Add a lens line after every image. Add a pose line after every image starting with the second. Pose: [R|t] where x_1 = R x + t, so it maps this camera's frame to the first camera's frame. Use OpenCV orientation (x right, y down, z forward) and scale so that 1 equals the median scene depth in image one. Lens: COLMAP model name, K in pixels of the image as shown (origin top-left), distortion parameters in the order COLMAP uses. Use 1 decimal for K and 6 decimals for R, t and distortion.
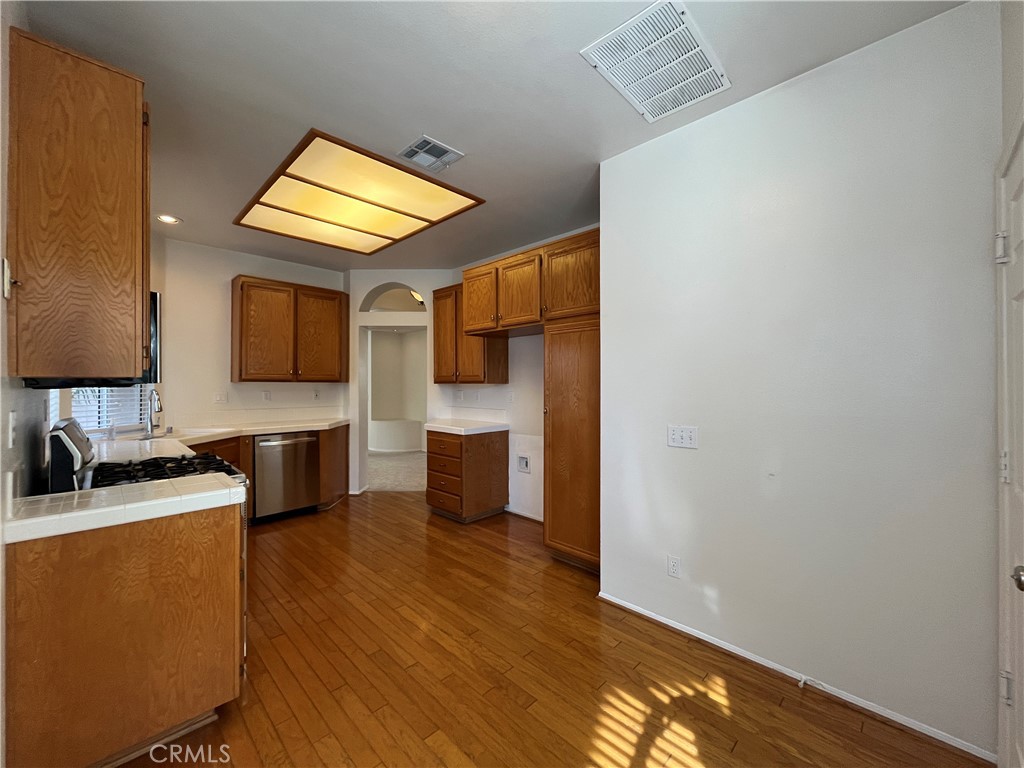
lens RADIAL K [[411.4, 0, 508.5], [0, 411.4, 381.6], [0, 0, 1]] dist [-0.003059, -0.000391]
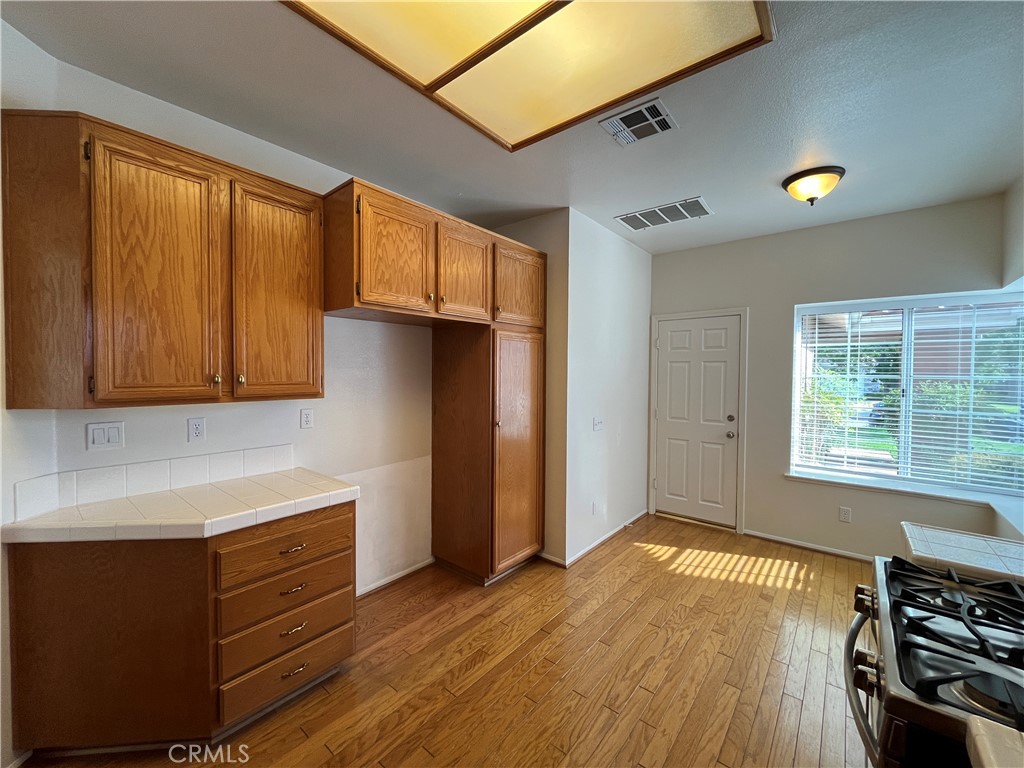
lens RADIAL K [[411.4, 0, 508.5], [0, 411.4, 381.6], [0, 0, 1]] dist [-0.003059, -0.000391]
pose [[-0.089369, -0.023923, 0.995711, -0.773688], [-0.014047, 0.999642, 0.022756, -0.040363], [-0.995899, -0.011953, -0.089674, 1.028473]]
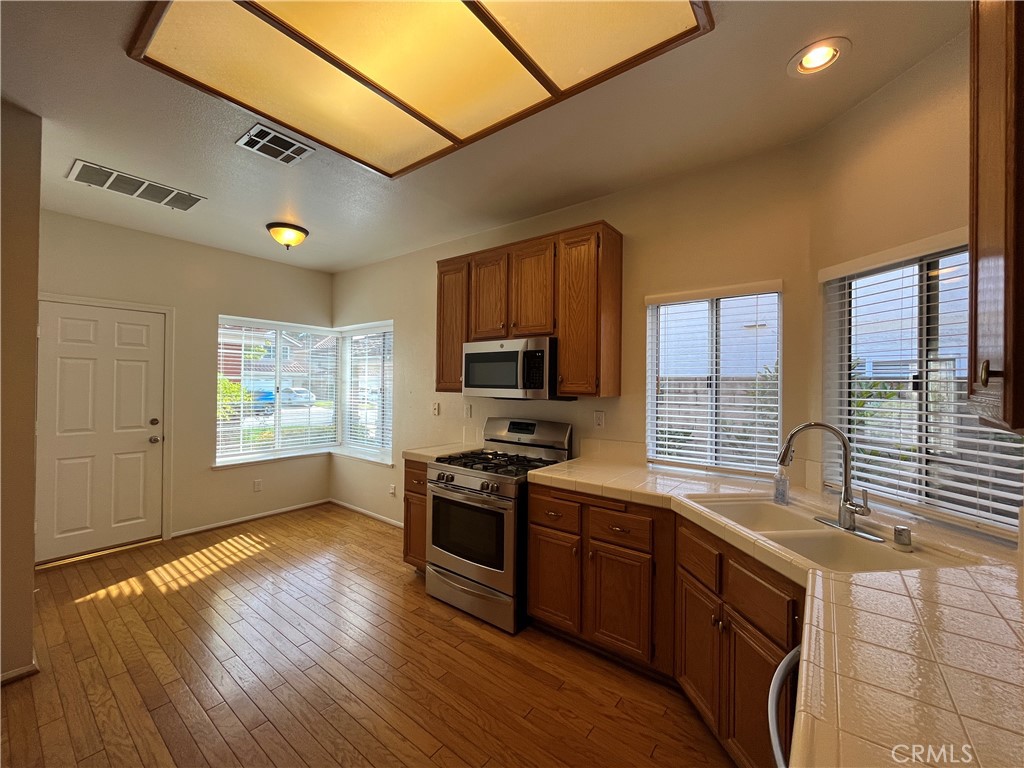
lens RADIAL K [[411.4, 0, 508.5], [0, 411.4, 381.6], [0, 0, 1]] dist [-0.003059, -0.000391]
pose [[-0.991728, -0.011369, -0.127850, -0.455923], [-0.009811, 0.999870, -0.012813, -0.020688], [0.127979, -0.011453, -0.991711, 1.515399]]
